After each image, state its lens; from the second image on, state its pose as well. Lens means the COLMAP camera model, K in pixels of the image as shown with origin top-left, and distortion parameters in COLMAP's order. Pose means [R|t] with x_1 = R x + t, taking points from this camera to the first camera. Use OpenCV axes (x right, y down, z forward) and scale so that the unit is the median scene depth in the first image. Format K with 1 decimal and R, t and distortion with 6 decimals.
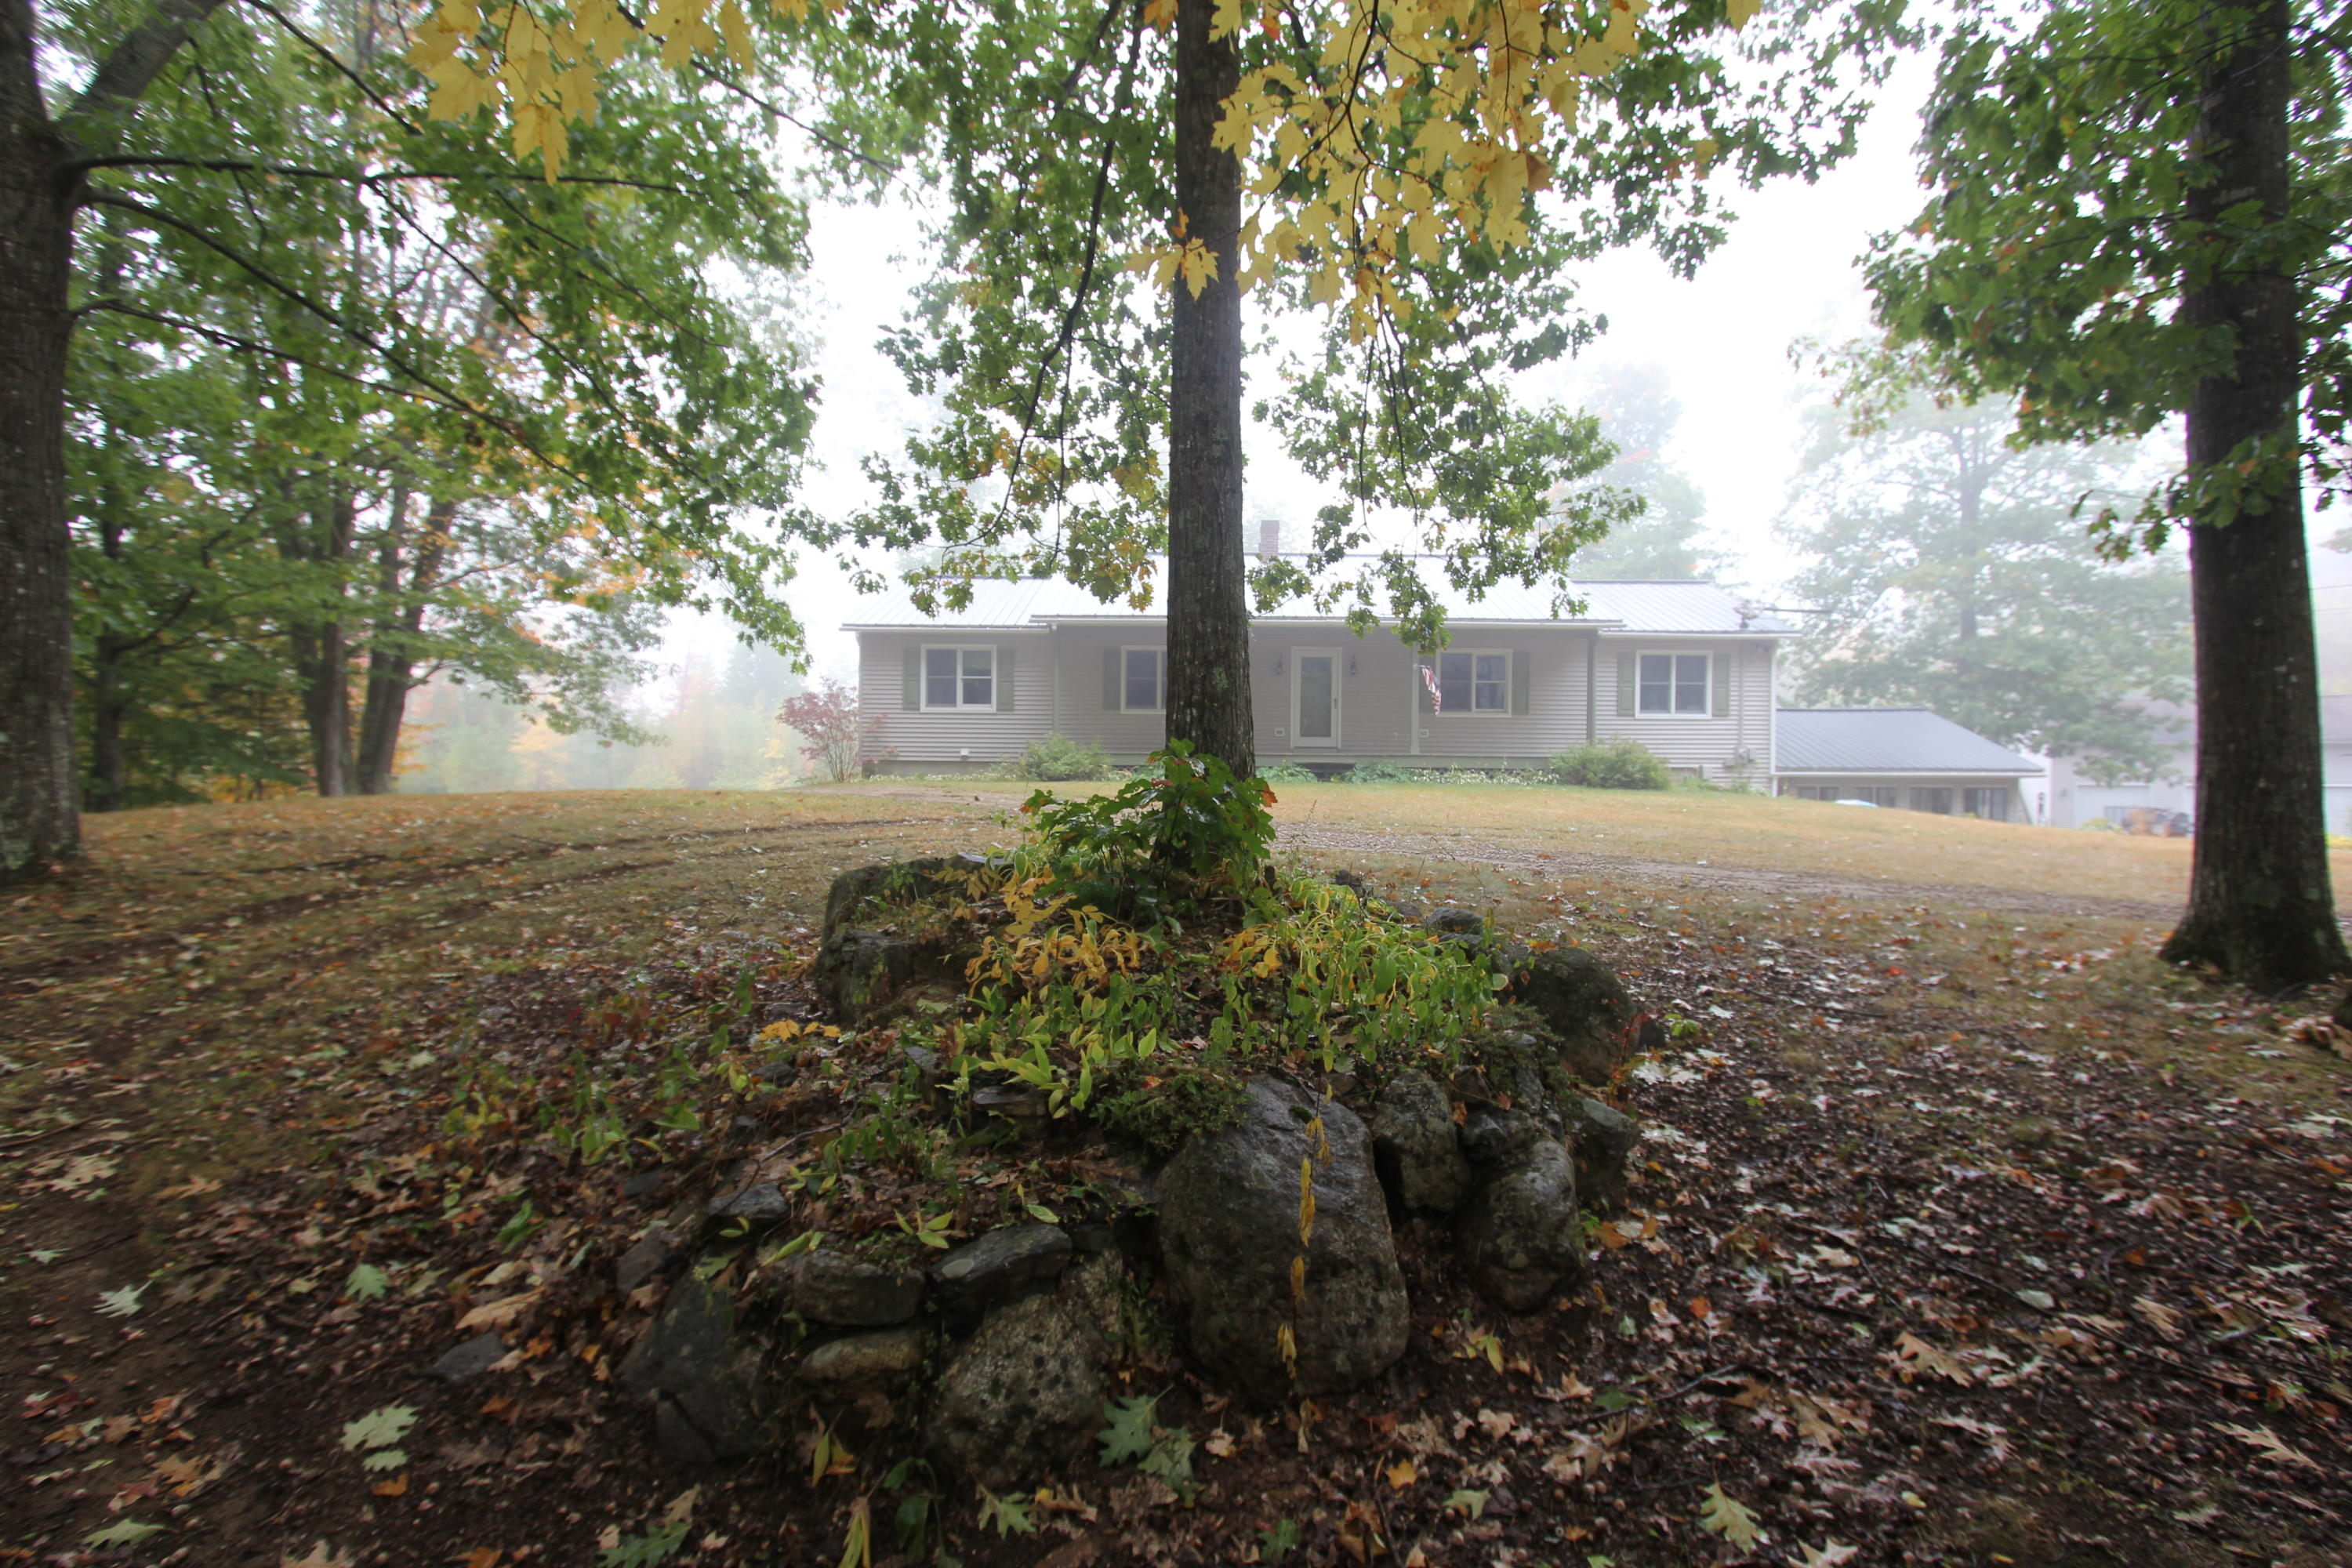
lens RADIAL K [[1085.6, 0, 1188.6], [0, 1085.6, 807.1], [0, 0, 1]] dist [-0.024420, 0.005674]
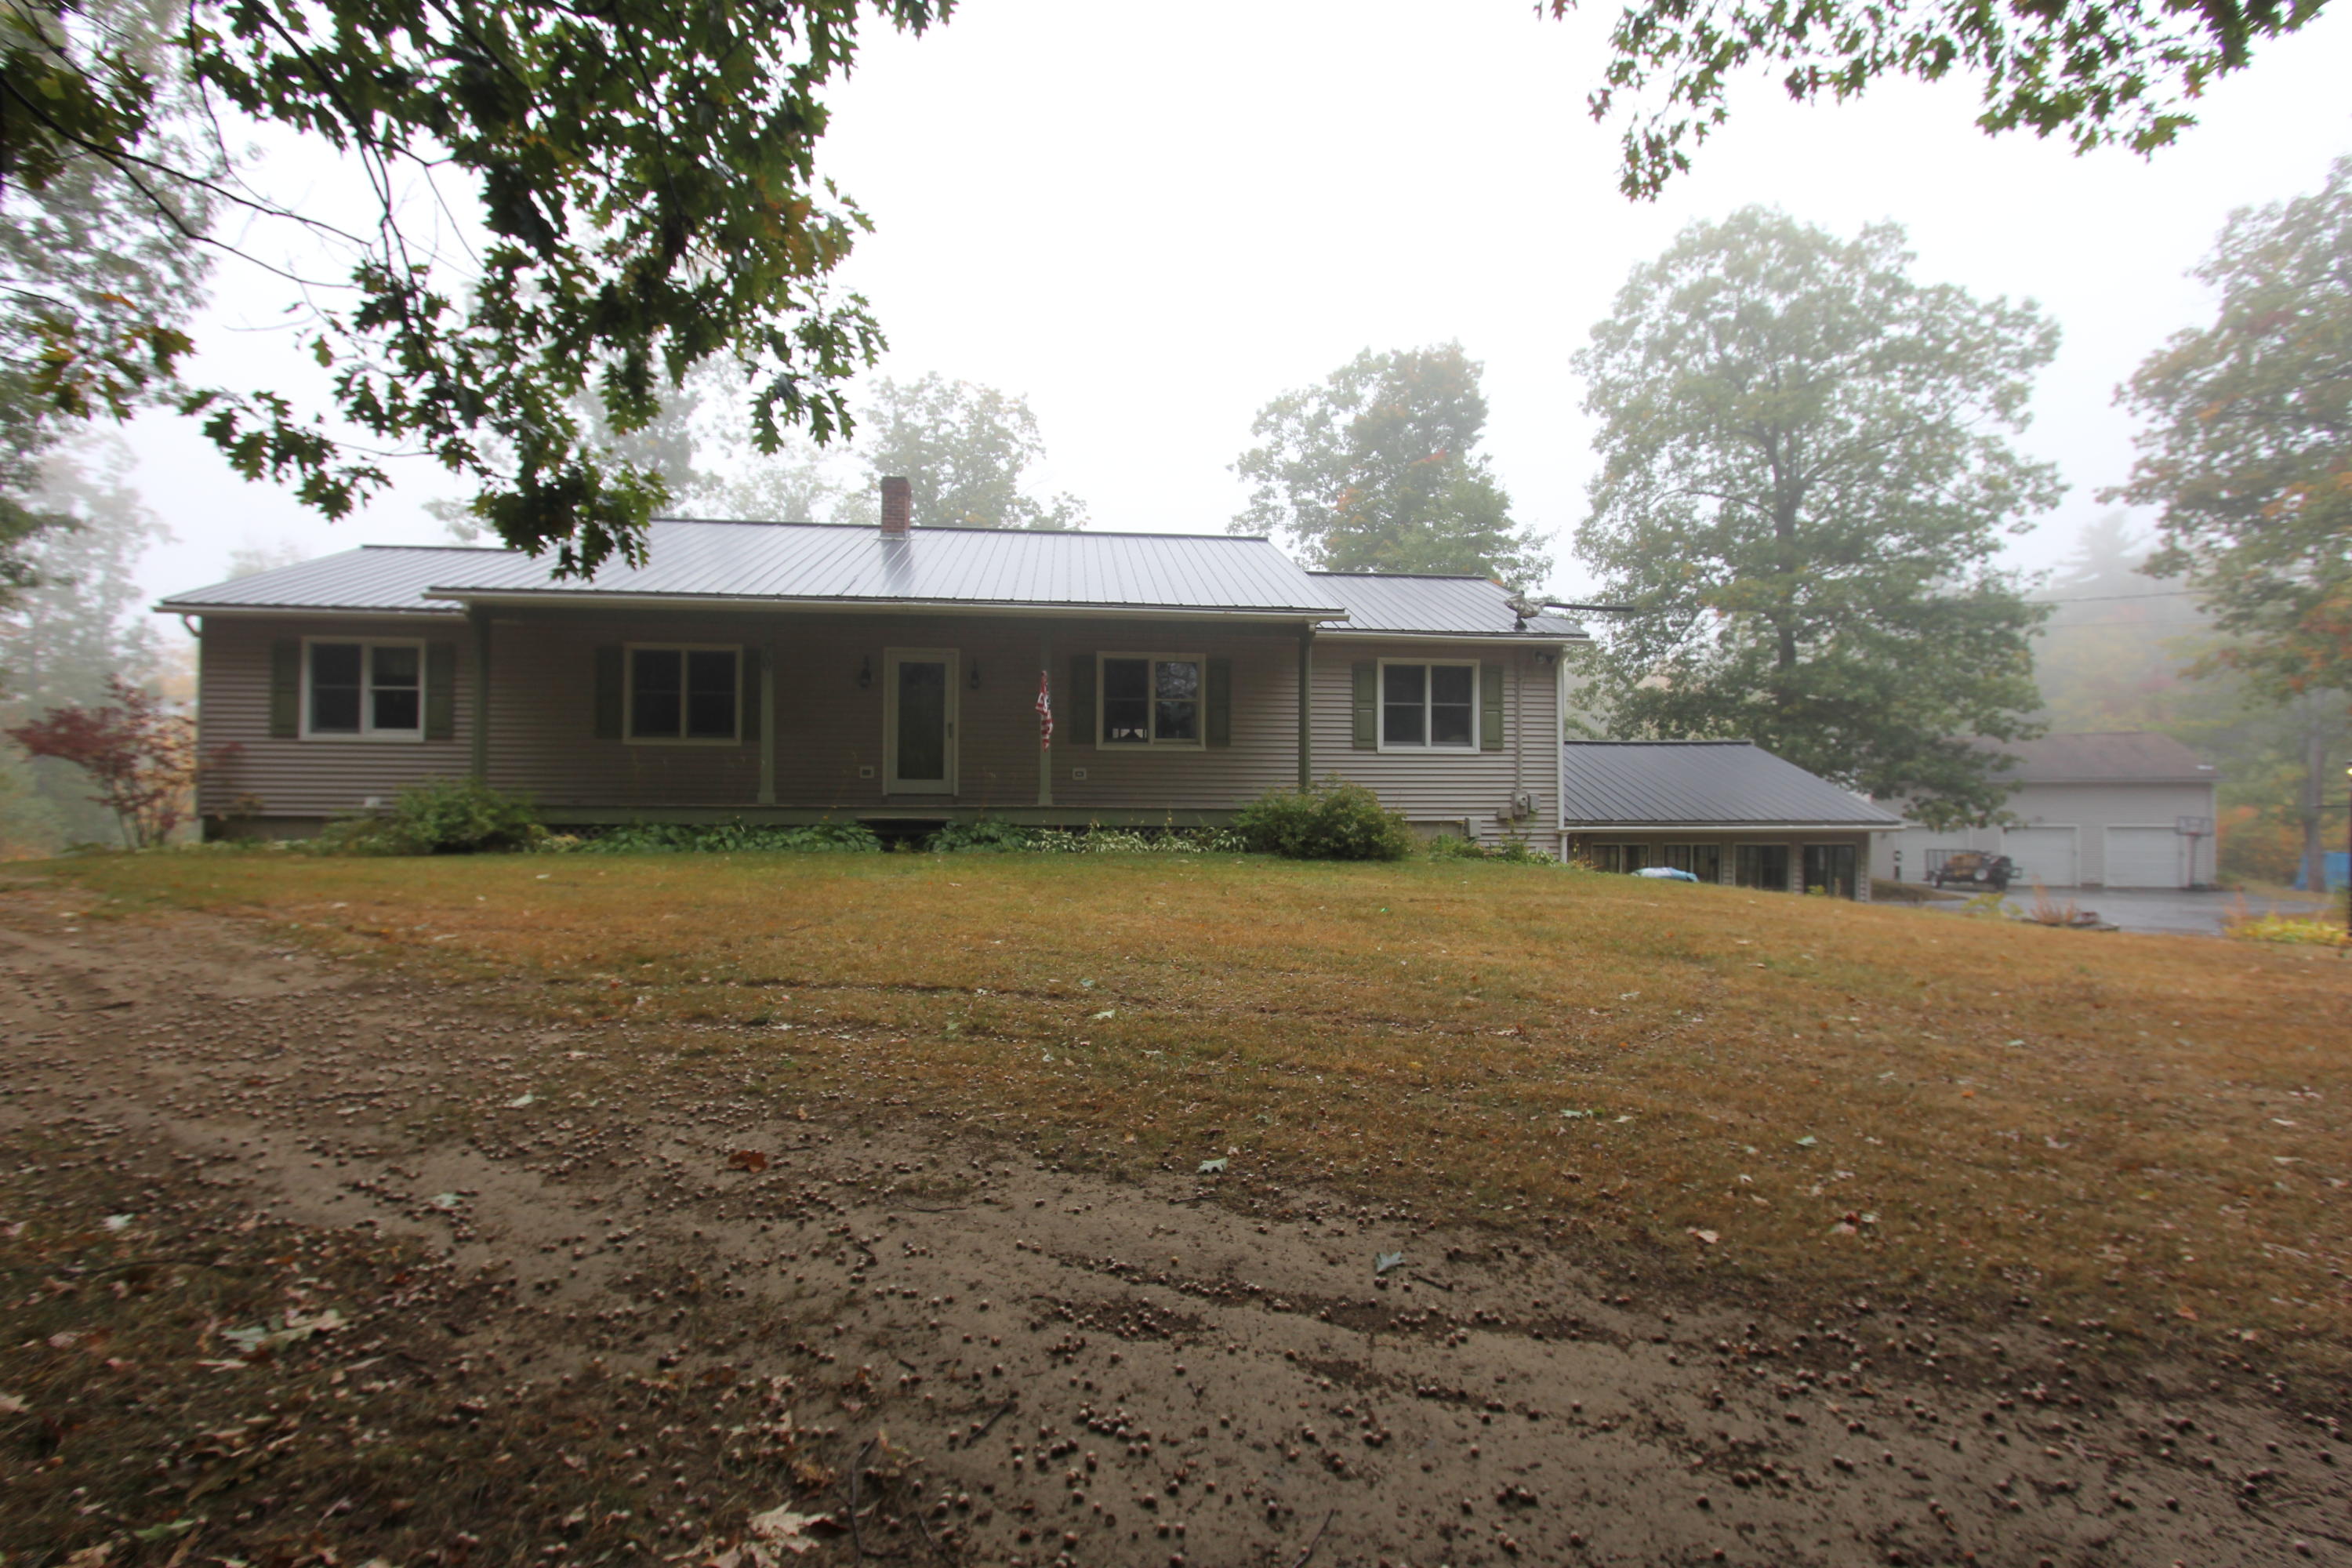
lens RADIAL K [[1085.6, 0, 1188.6], [0, 1085.6, 807.1], [0, 0, 1]] dist [-0.024420, 0.005674]
pose [[0.991616, -0.003211, 0.129179, 0.184068], [0.007393, 0.999464, -0.031906, -0.022605], [-0.129007, 0.032594, 0.991108, 0.285856]]
